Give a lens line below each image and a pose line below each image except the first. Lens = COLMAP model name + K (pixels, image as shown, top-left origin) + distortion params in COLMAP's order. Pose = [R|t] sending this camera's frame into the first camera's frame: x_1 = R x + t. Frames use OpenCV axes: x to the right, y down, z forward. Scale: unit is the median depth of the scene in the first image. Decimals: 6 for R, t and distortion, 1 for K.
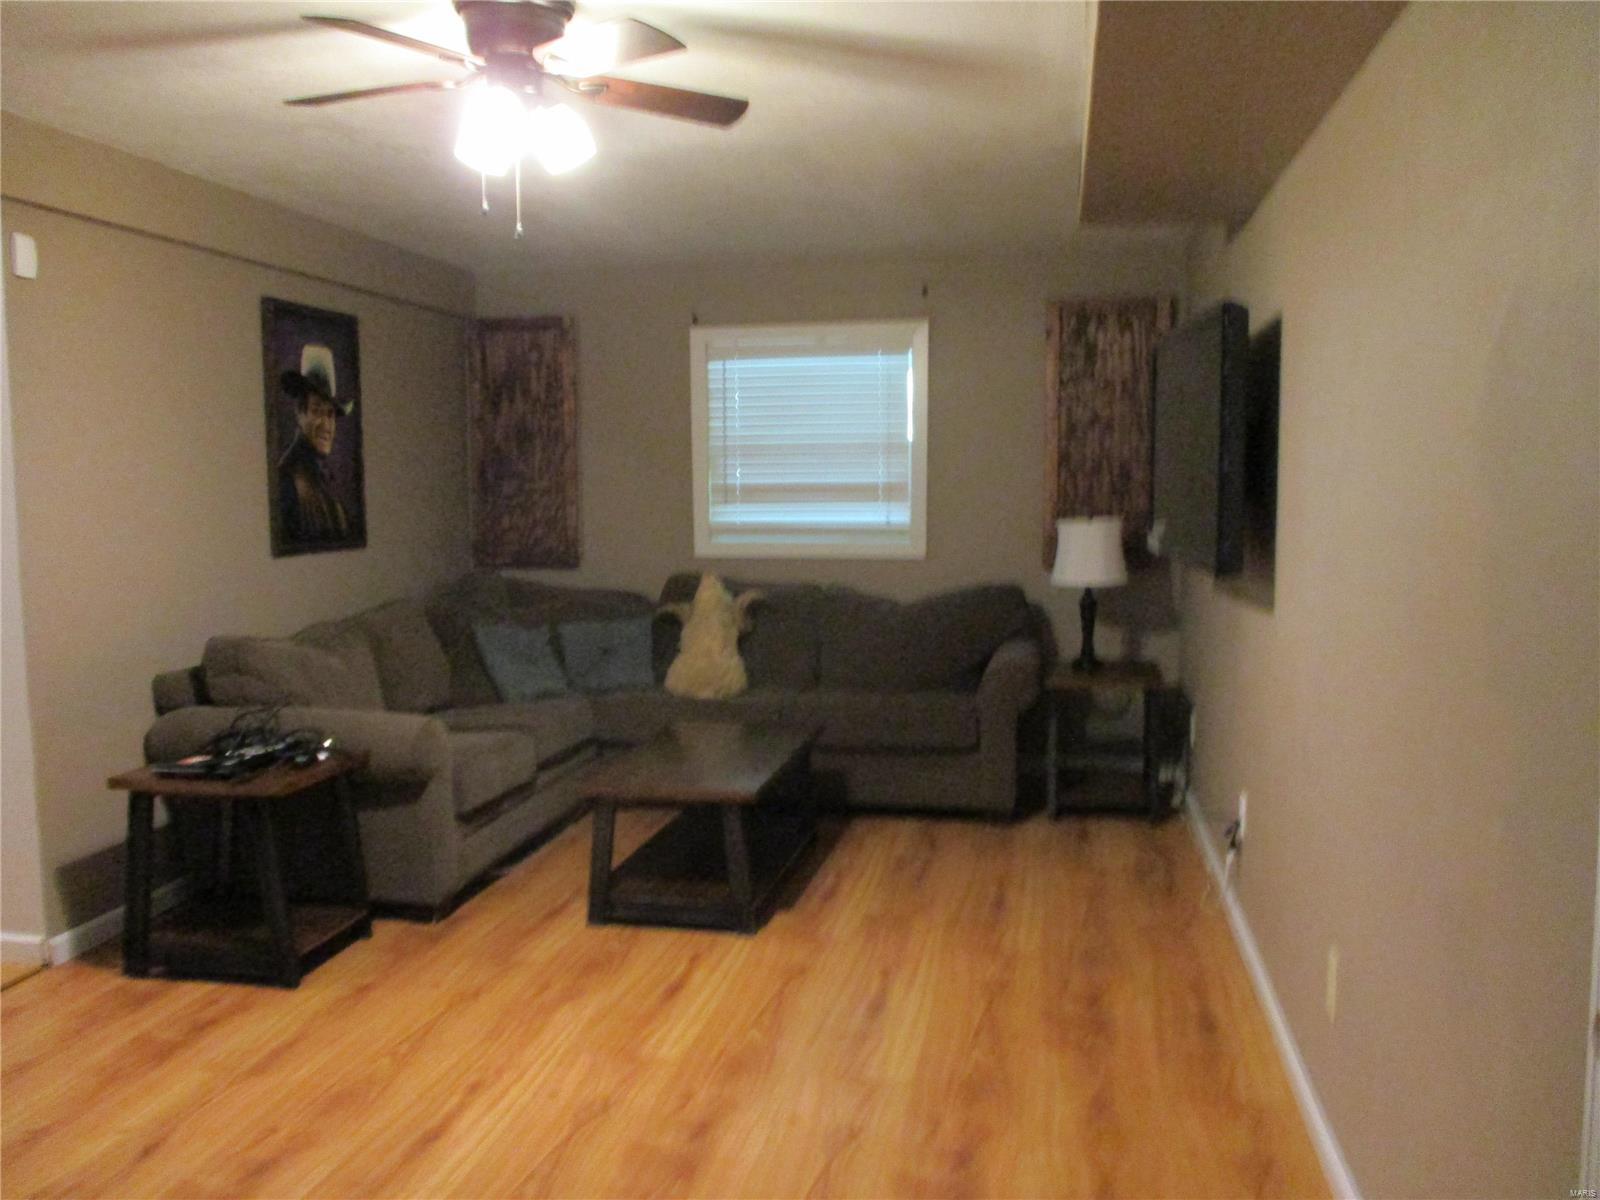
lens RADIAL K [[1312.4, 0, 809.7], [0, 1312.4, 578.1], [0, 0, 1]] dist [-0.033584, 0.007346]
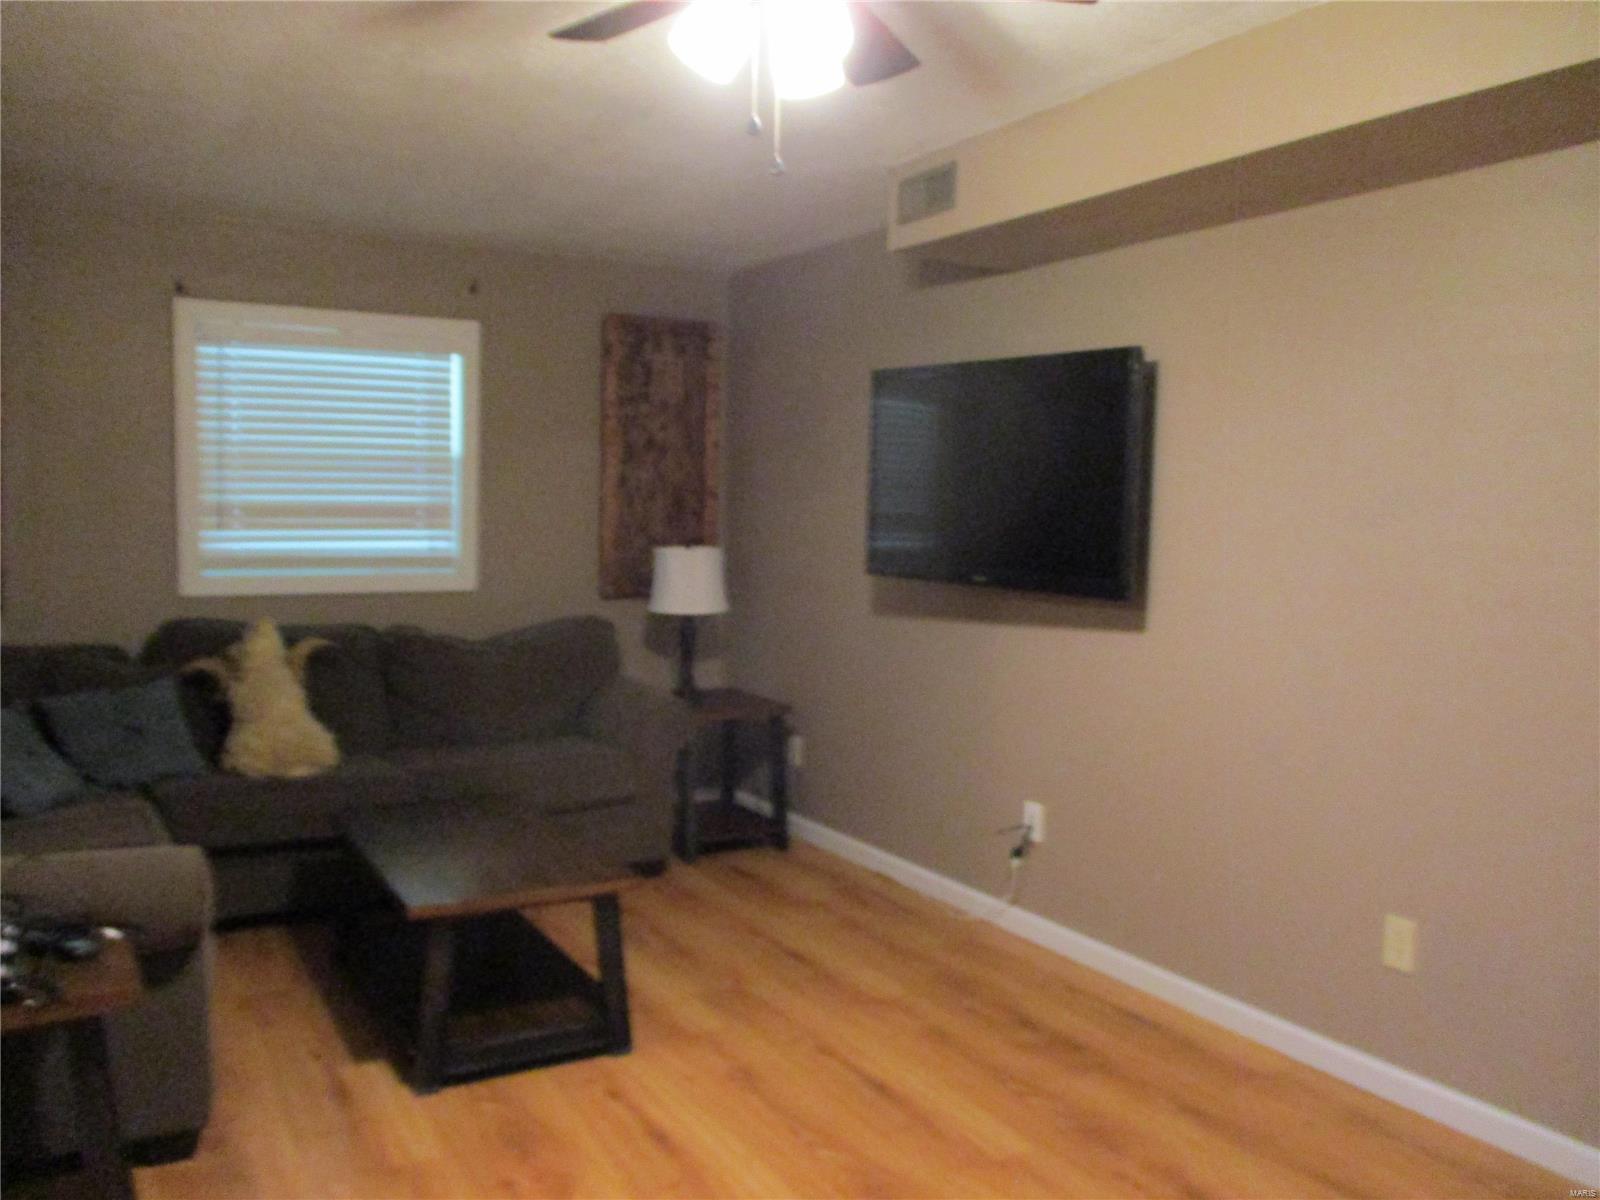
lens RADIAL K [[1312.4, 0, 809.7], [0, 1312.4, 578.1], [0, 0, 1]] dist [-0.033584, 0.007346]
pose [[0.754670, -0.019184, 0.655824, -0.331952], [0.031307, 0.999487, -0.006789, -0.011177], [-0.655357, 0.025655, 0.754884, 0.198507]]
